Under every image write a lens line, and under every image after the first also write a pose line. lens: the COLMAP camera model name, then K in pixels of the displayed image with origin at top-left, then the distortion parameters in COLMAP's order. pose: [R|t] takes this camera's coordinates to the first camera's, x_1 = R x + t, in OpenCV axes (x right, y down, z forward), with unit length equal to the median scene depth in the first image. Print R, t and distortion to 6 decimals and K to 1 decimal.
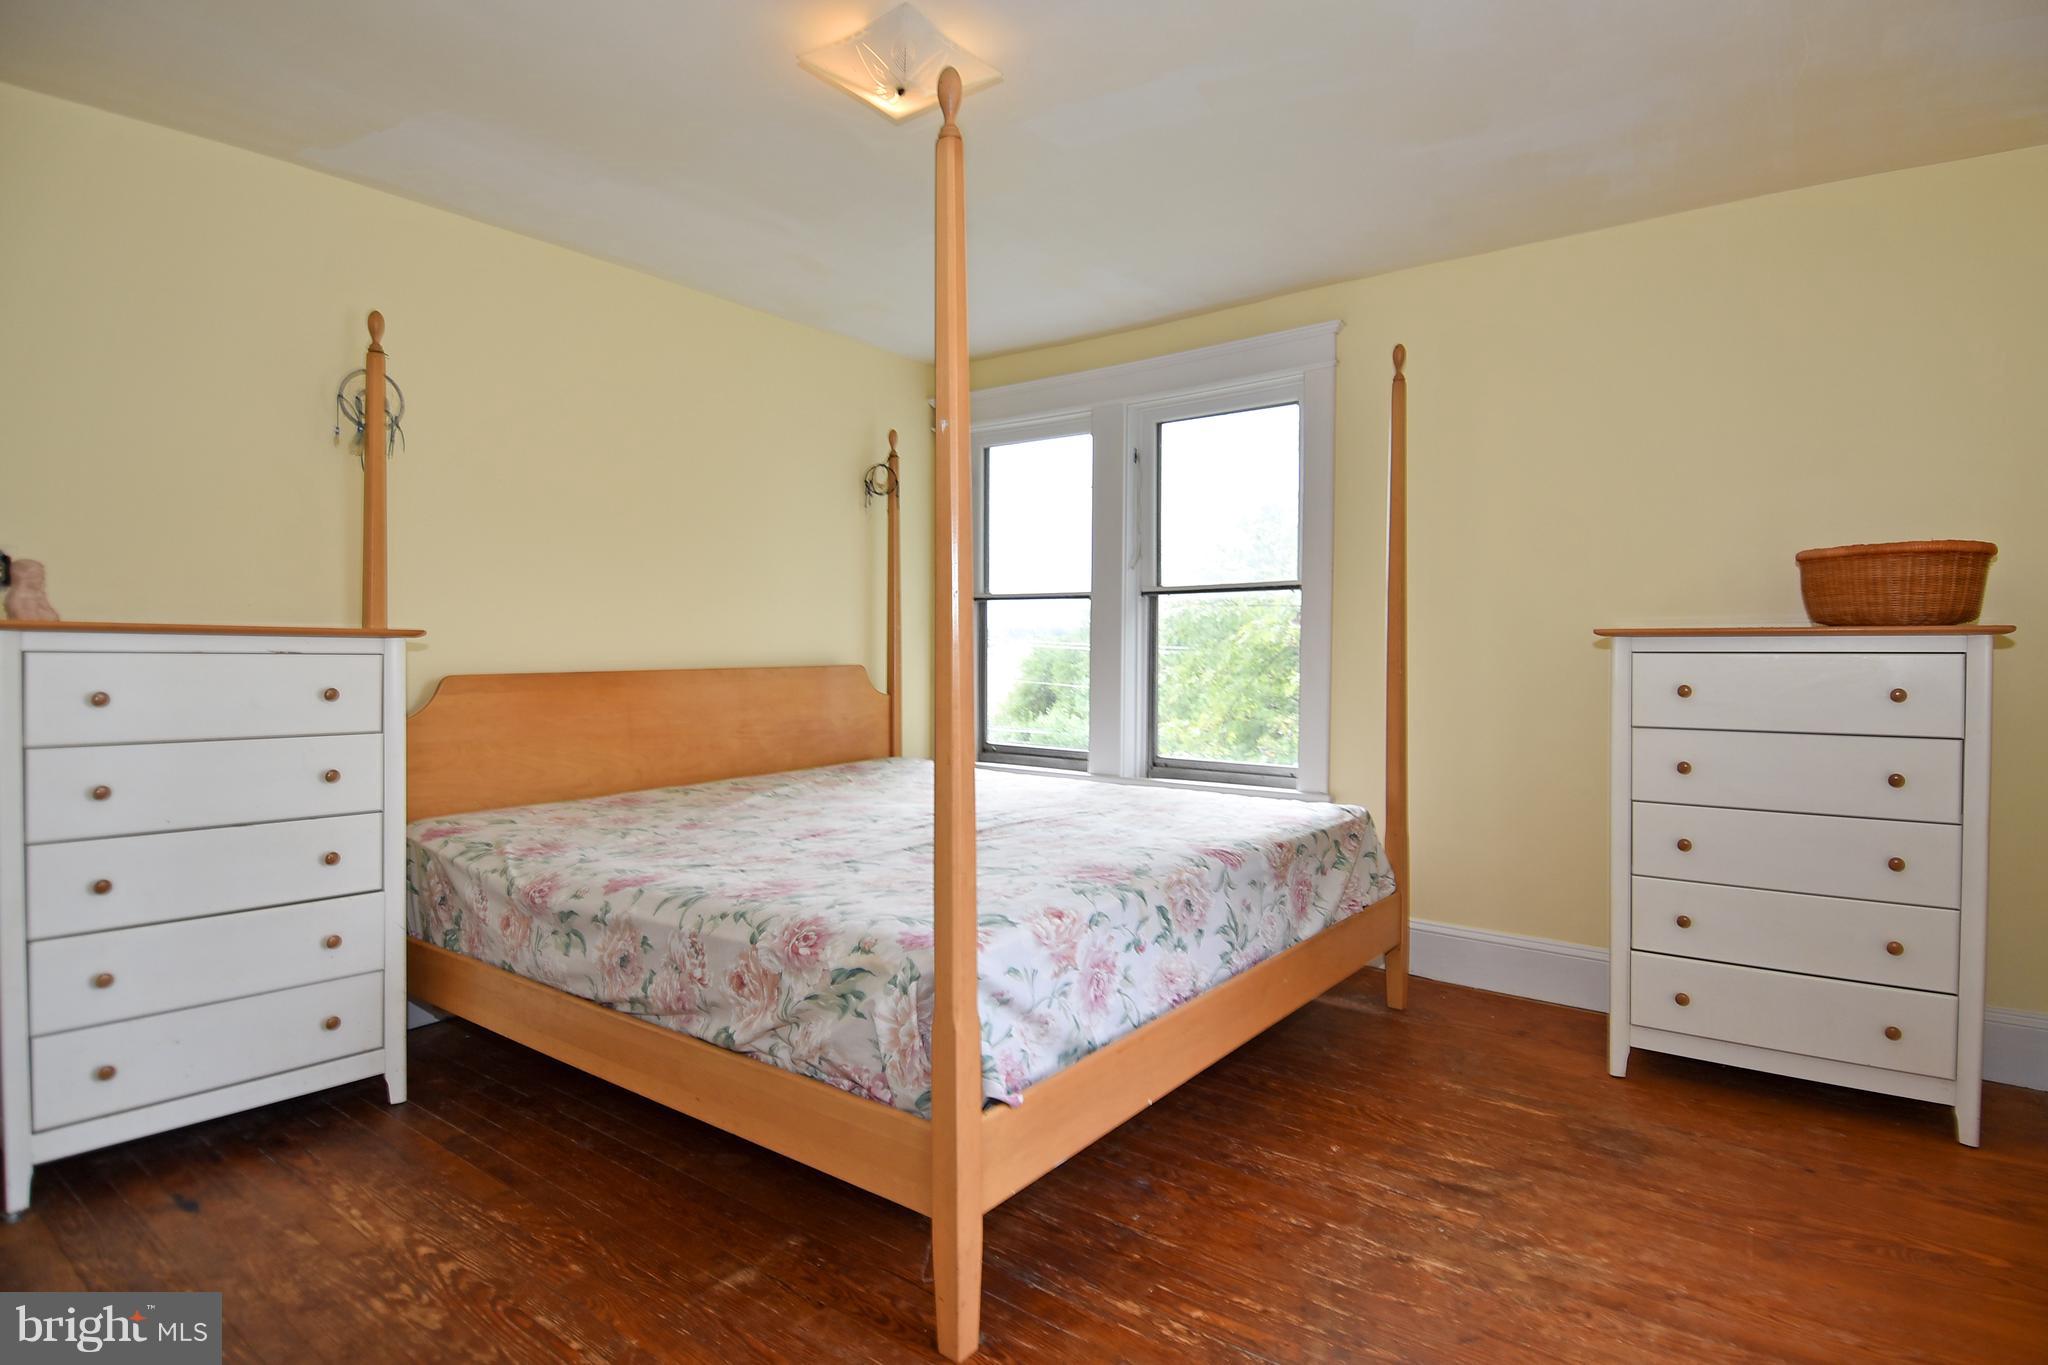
lens RADIAL K [[1099.1, 0, 1021.6], [0, 1099.1, 669.5], [0, 0, 1]] dist [0.020490, -0.020935]
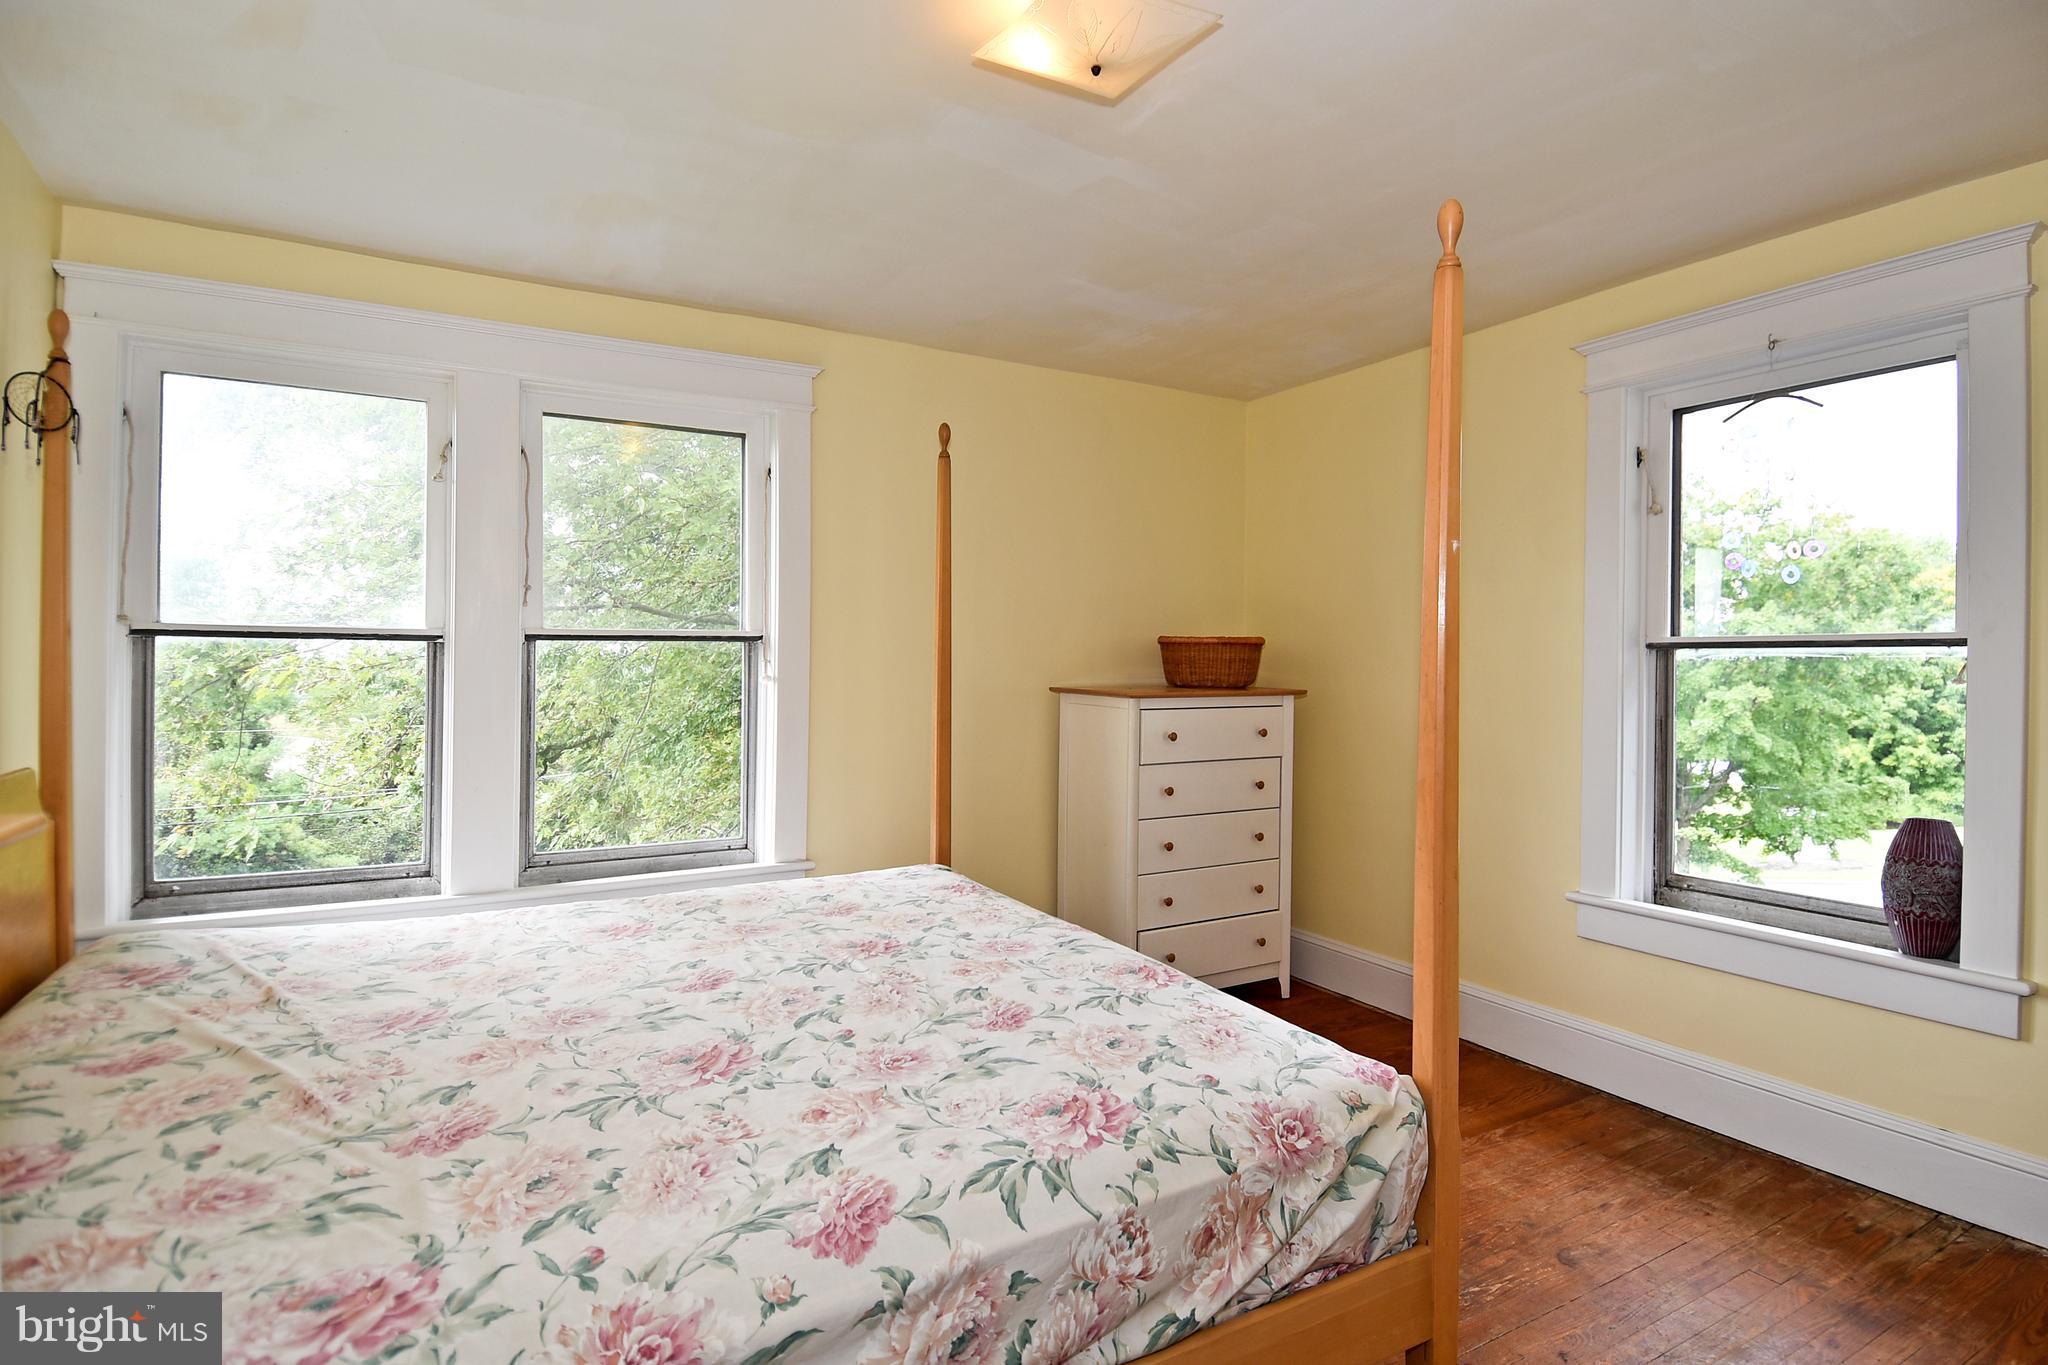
lens RADIAL K [[1099.1, 0, 1023.9], [0, 1099.1, 678.1], [0, 0, 1]] dist [0.020490, -0.020935]
pose [[0.364733, -0.018547, 0.930927, -0.936157], [0.009527, 0.999824, 0.016187, -0.097082], [-0.931063, 0.002965, 0.364845, 0.808740]]
